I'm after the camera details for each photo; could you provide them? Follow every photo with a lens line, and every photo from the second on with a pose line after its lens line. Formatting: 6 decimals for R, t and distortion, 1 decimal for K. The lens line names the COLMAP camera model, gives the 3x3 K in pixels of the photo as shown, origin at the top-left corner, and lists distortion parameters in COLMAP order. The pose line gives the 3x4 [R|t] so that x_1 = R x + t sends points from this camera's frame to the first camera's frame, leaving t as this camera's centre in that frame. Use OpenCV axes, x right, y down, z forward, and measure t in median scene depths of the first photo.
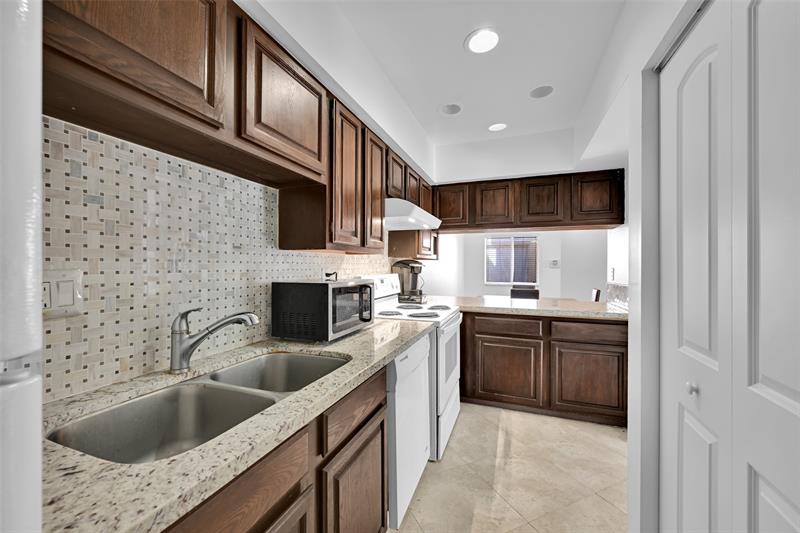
lens RADIAL K [[316.3, 0, 399.3], [0, 316.3, 266.5], [0, 0, 1]] dist [0.000756, 0.000199]
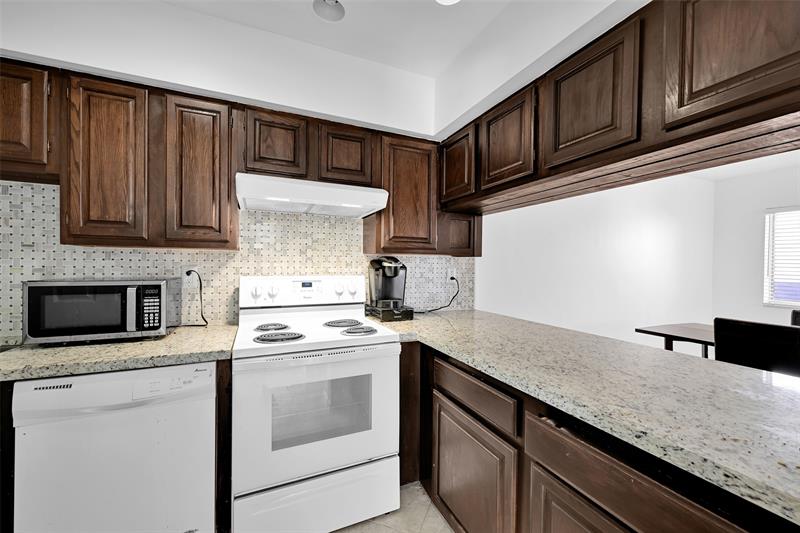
lens RADIAL K [[316.3, 0, 396.0], [0, 316.3, 266.6], [0, 0, 1]] dist [0.000756, 0.000199]
pose [[0.684707, 0.019007, -0.728571, 0.591647], [-0.015387, 0.999814, 0.011622, -0.008469], [0.728656, 0.003252, 0.684872, 0.557951]]
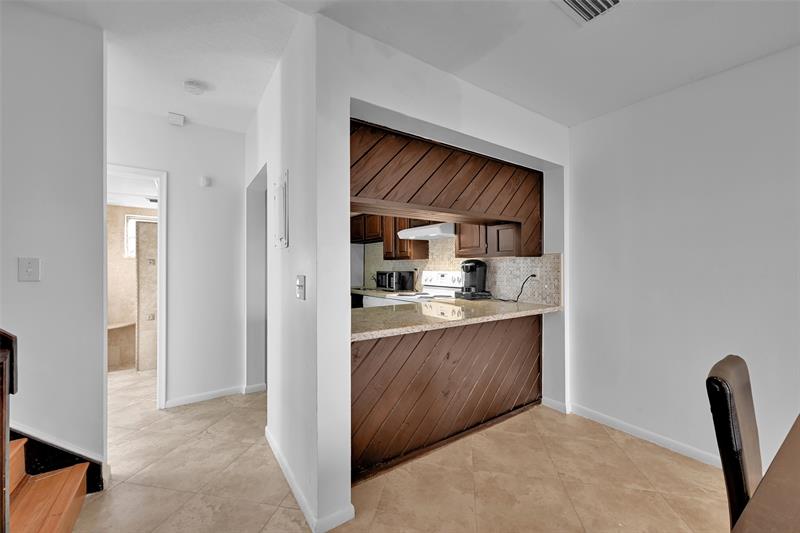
lens RADIAL K [[316.3, 0, 398.1], [0, 316.3, 266.6], [0, 0, 1]] dist [0.000756, 0.000199]
pose [[-0.592948, 0.006264, -0.805217, 1.181918], [0.004139, 0.999980, 0.004731, -0.003170], [0.805230, -0.000528, -0.592962, 1.608137]]
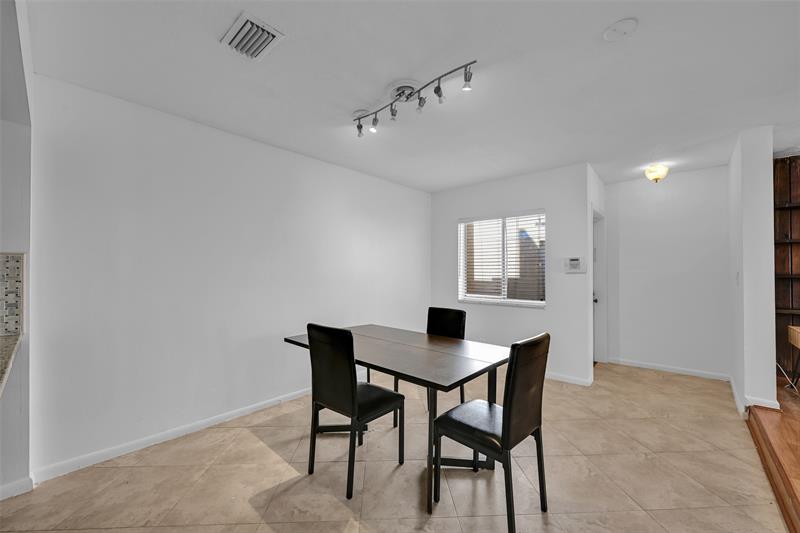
lens RADIAL K [[316.3, 0, 398.6], [0, 316.3, 265.9], [0, 0, 1]] dist [0.000756, 0.000199]
pose [[0.925603, 0.001558, -0.378492, 1.051592], [-0.007579, 0.999867, -0.014418, -0.009373], [0.378419, 0.016214, 0.925492, 1.094488]]
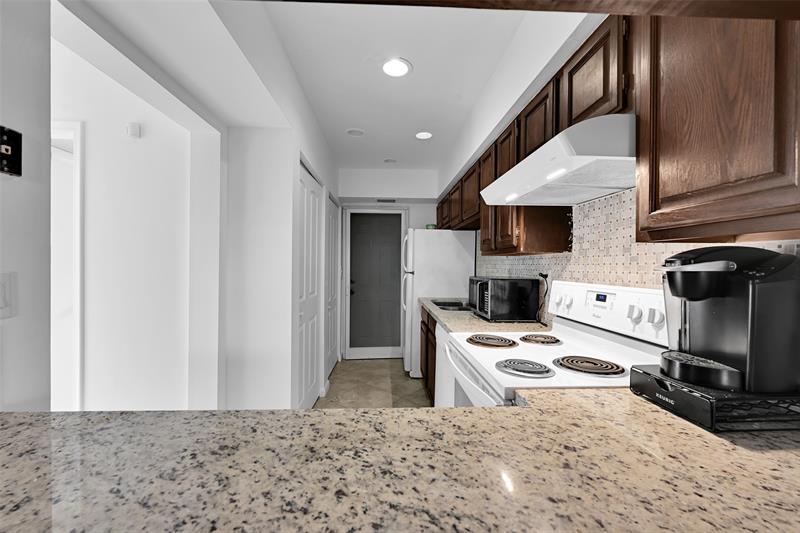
lens RADIAL K [[316.3, 0, 400.0], [0, 316.3, 264.6], [0, 0, 1]] dist [0.000756, 0.000199]
pose [[-0.924888, 0.000181, -0.380239, 0.392950], [-0.001238, 0.999993, 0.003486, -0.008240], [0.380237, 0.003695, -0.924882, 1.263036]]
